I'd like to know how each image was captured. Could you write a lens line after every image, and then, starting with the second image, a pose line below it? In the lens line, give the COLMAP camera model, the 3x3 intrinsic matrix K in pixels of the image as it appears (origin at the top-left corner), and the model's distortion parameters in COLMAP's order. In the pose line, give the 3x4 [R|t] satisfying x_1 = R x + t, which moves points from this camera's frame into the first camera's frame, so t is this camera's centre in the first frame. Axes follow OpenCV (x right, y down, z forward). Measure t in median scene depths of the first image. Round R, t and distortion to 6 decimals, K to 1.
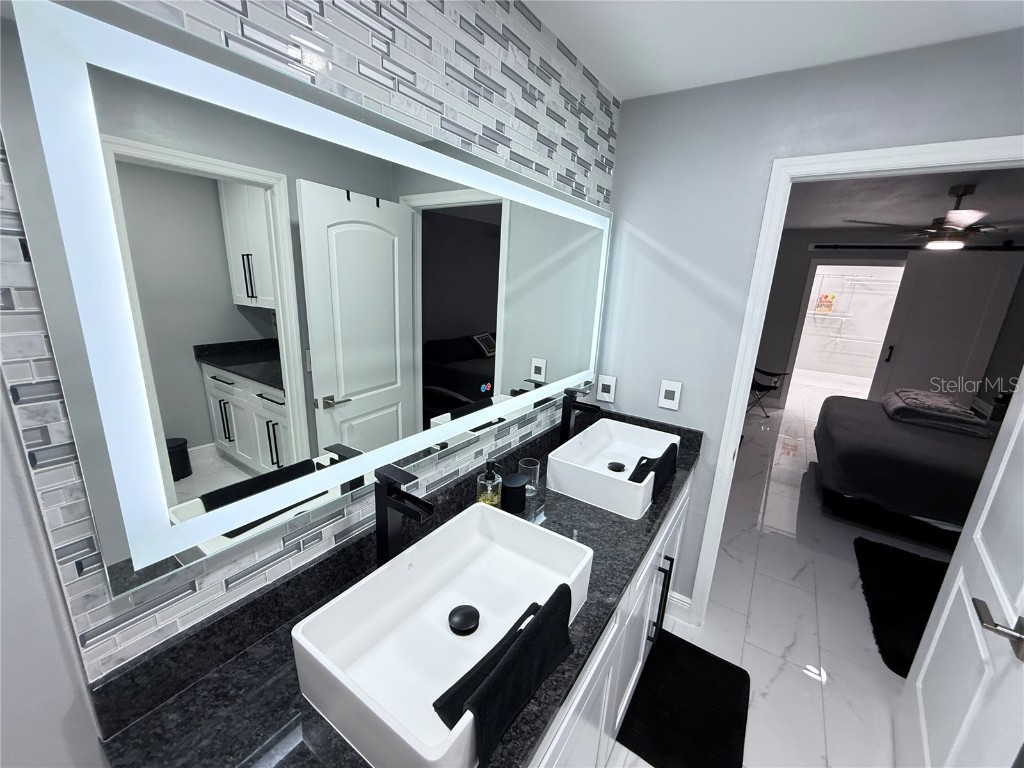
lens RADIAL K [[407.7, 0, 502.4], [0, 407.7, 383.9], [0, 0, 1]] dist [-0.000963, 0.000712]
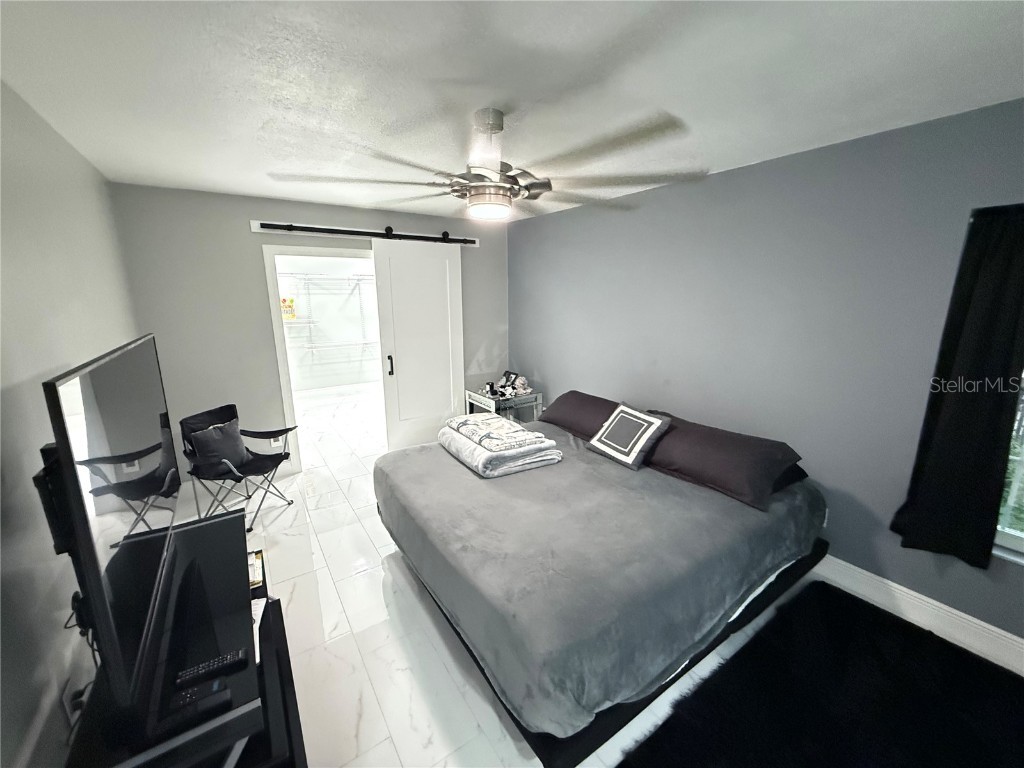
lens RADIAL K [[407.7, 0, 507.2], [0, 407.7, 384.6], [0, 0, 1]] dist [-0.000963, 0.000712]
pose [[0.355543, -0.253832, 0.899532, 0.193662], [0.261239, 0.951048, 0.165114, -0.076041], [-0.897409, 0.176288, 0.404449, 0.318293]]
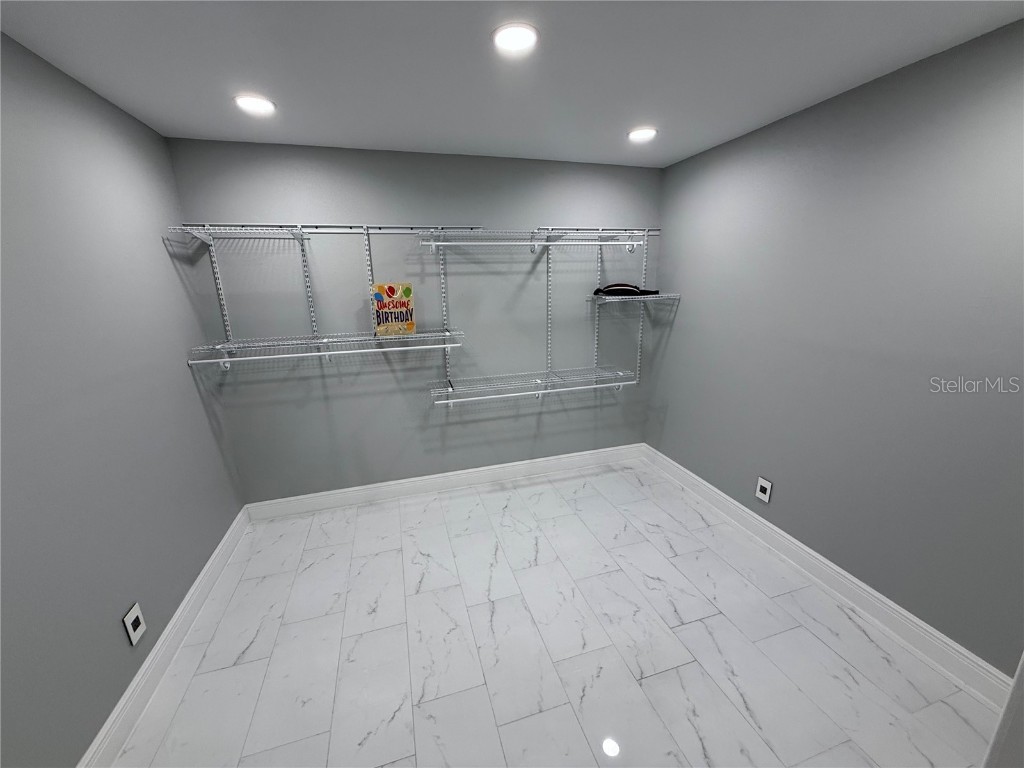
lens RADIAL K [[407.7, 0, 508.0], [0, 407.7, 382.8], [0, 0, 1]] dist [-0.000963, 0.000712]
pose [[0.613741, -0.265006, 0.743703, 0.585290], [0.253320, 0.958277, 0.132413, -0.161434], [-0.747764, 0.107127, 0.655265, 0.717414]]
